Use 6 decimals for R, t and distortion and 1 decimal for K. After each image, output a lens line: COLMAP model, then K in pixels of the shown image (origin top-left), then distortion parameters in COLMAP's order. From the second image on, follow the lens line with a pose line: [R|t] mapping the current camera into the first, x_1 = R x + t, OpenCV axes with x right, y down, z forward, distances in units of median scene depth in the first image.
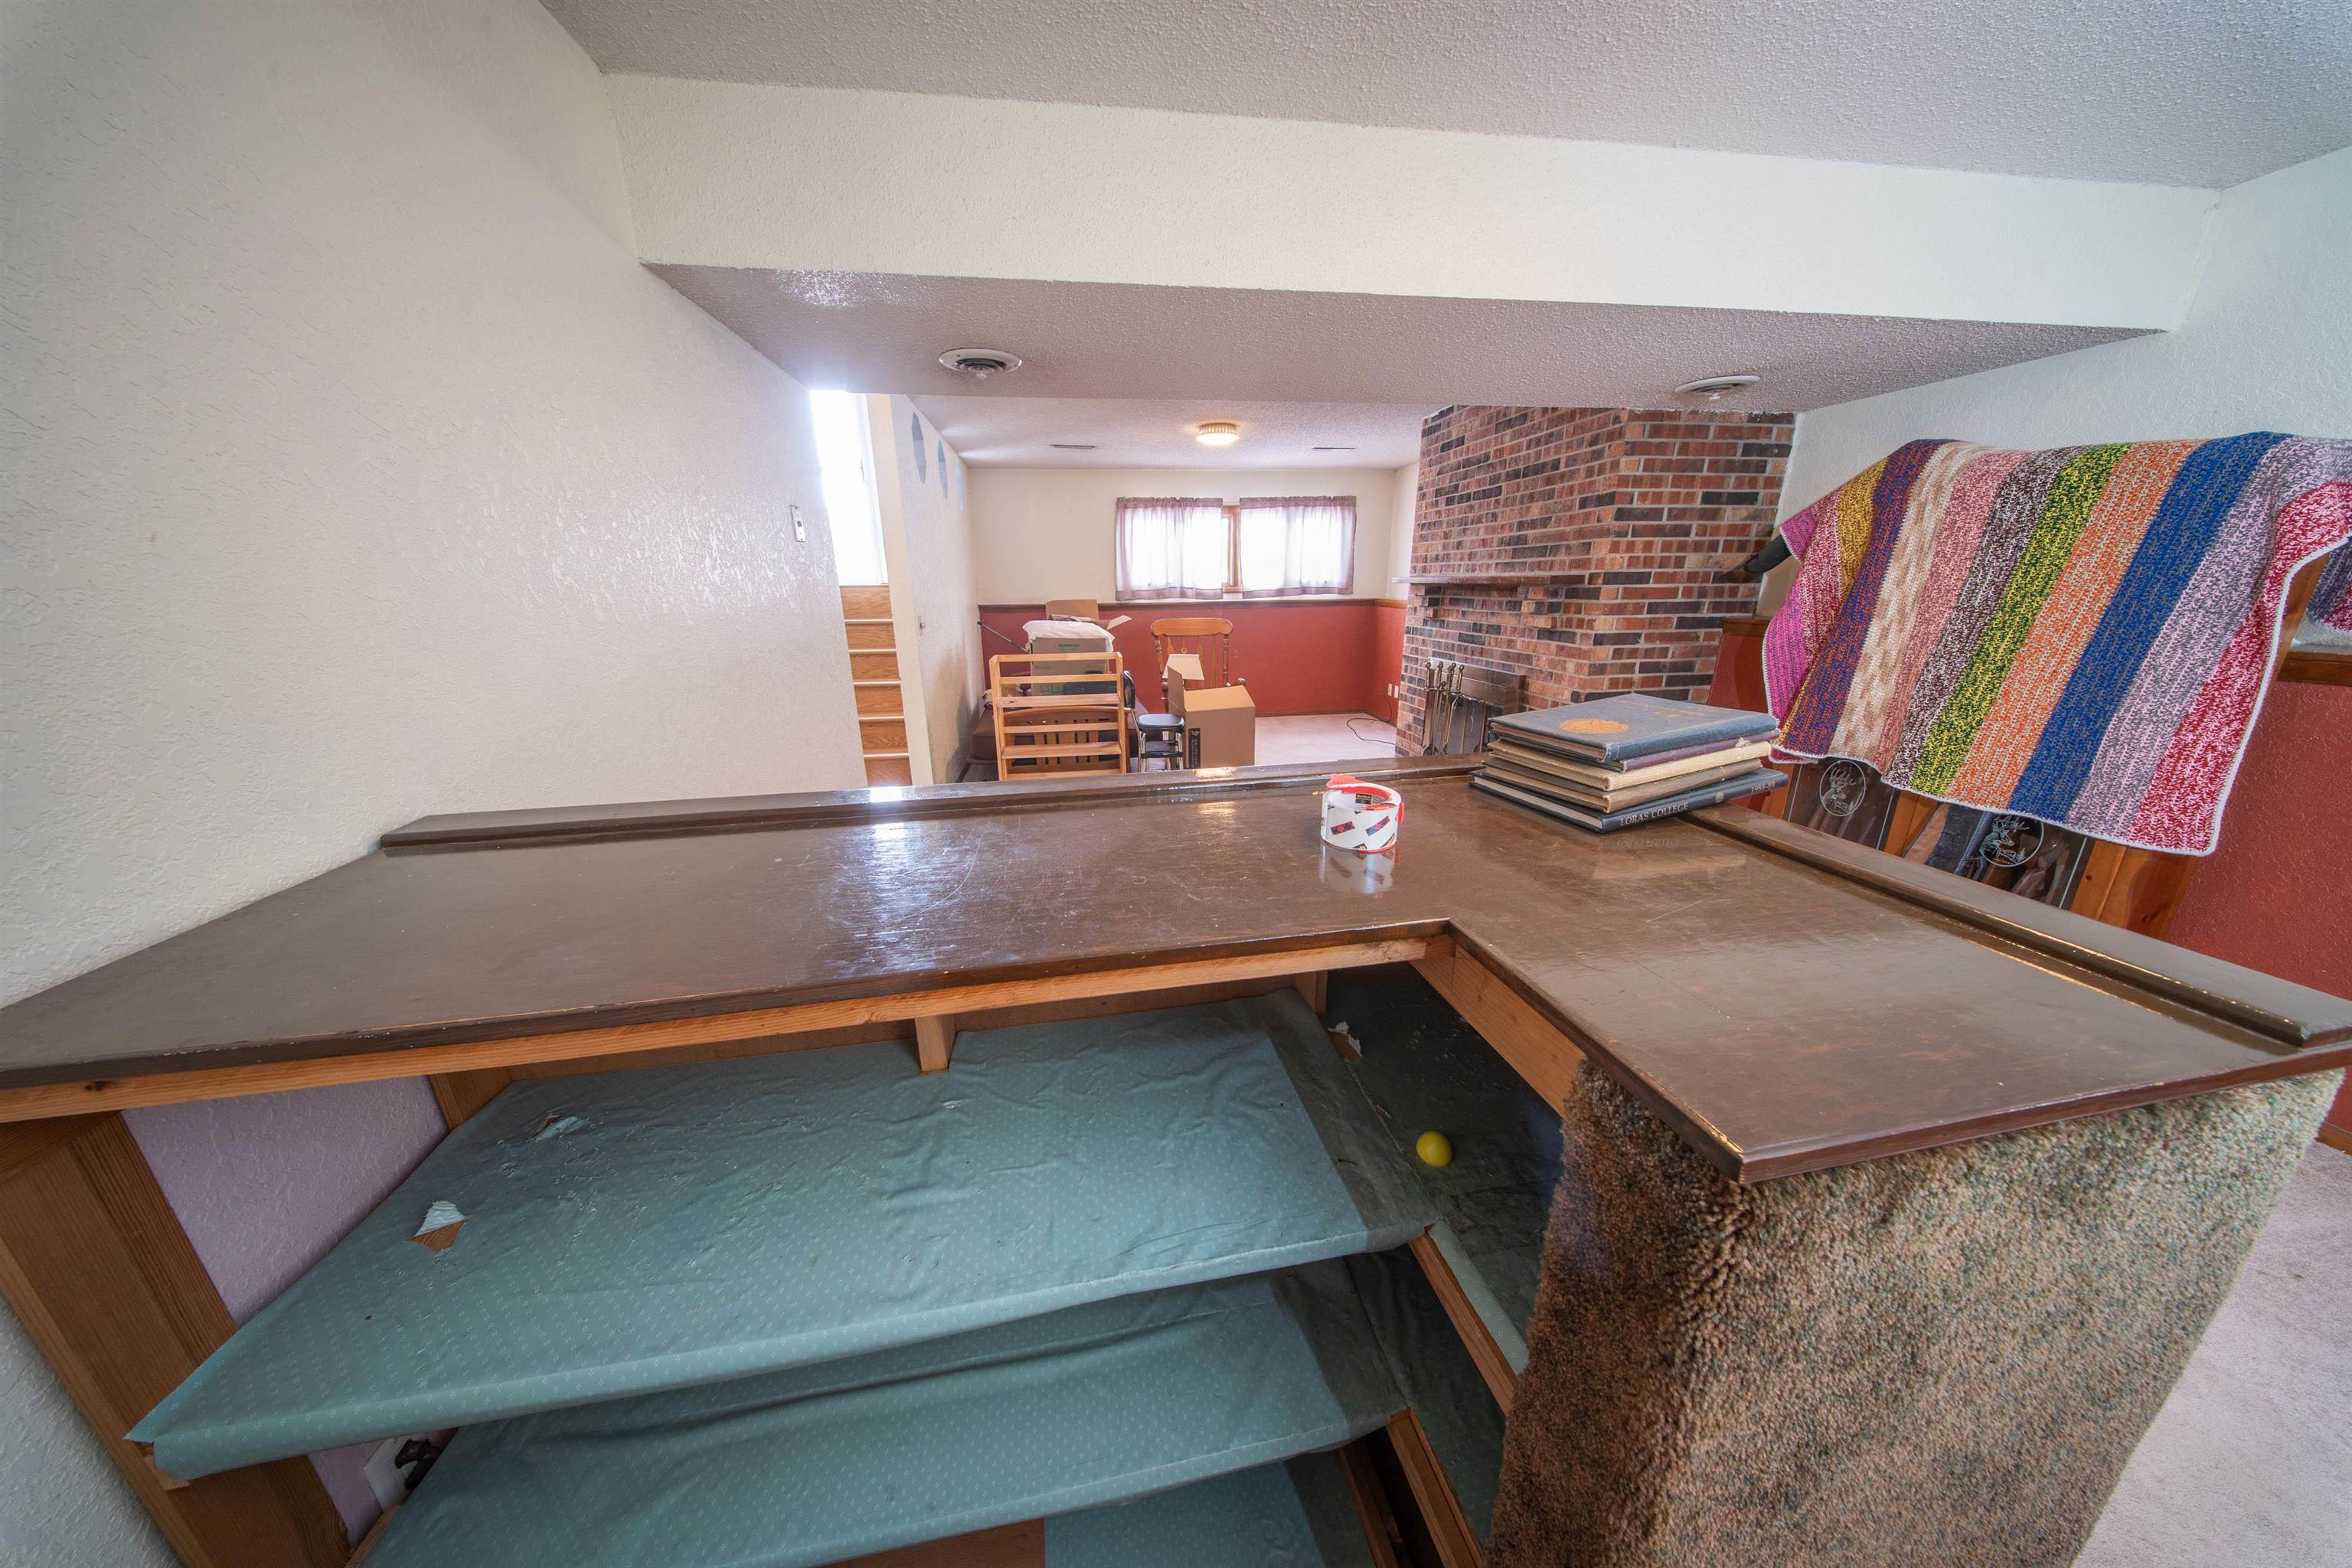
lens RADIAL K [[701.4, 0, 1169.0], [0, 701.4, 780.2], [0, 0, 1]] dist [0.006327, -0.002723]
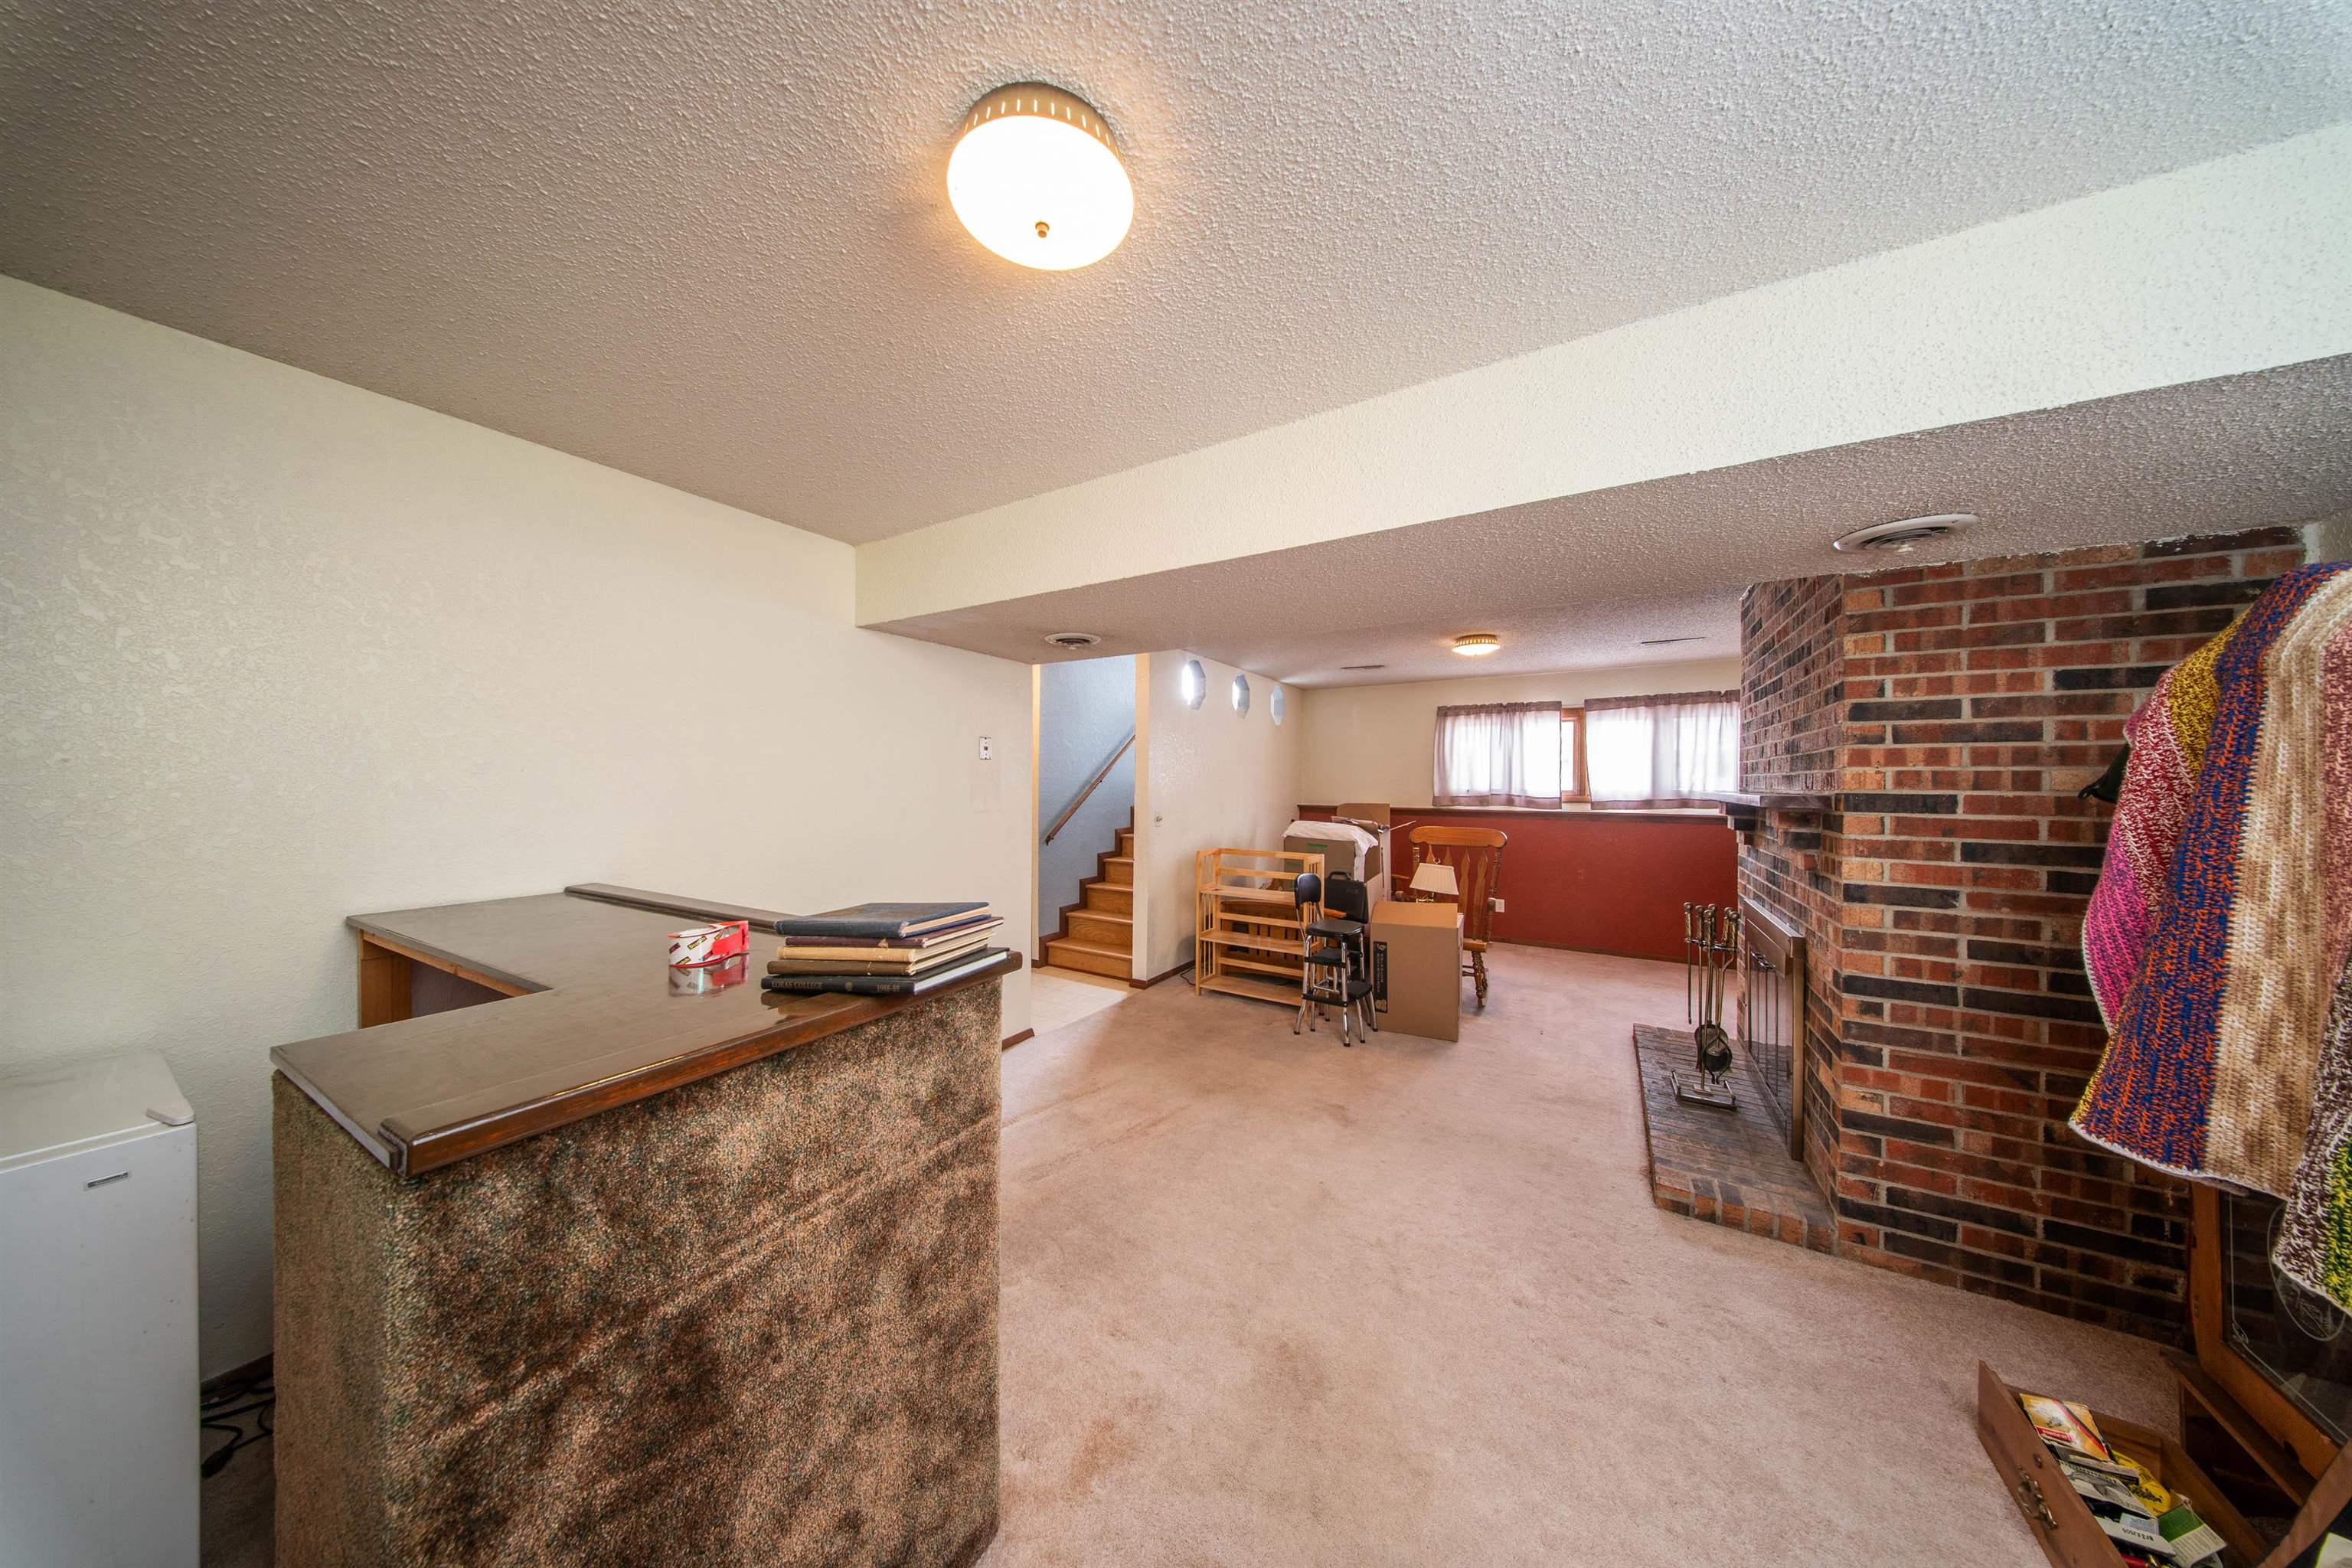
lens RADIAL K [[701.4, 0, 1169.0], [0, 701.4, 780.2], [0, 0, 1]] dist [0.006327, -0.002723]
pose [[0.766590, 0.016541, -0.641924, 0.550838], [-0.191241, 0.960186, -0.203639, -0.048009], [0.612998, 0.278870, 0.739233, 0.105544]]
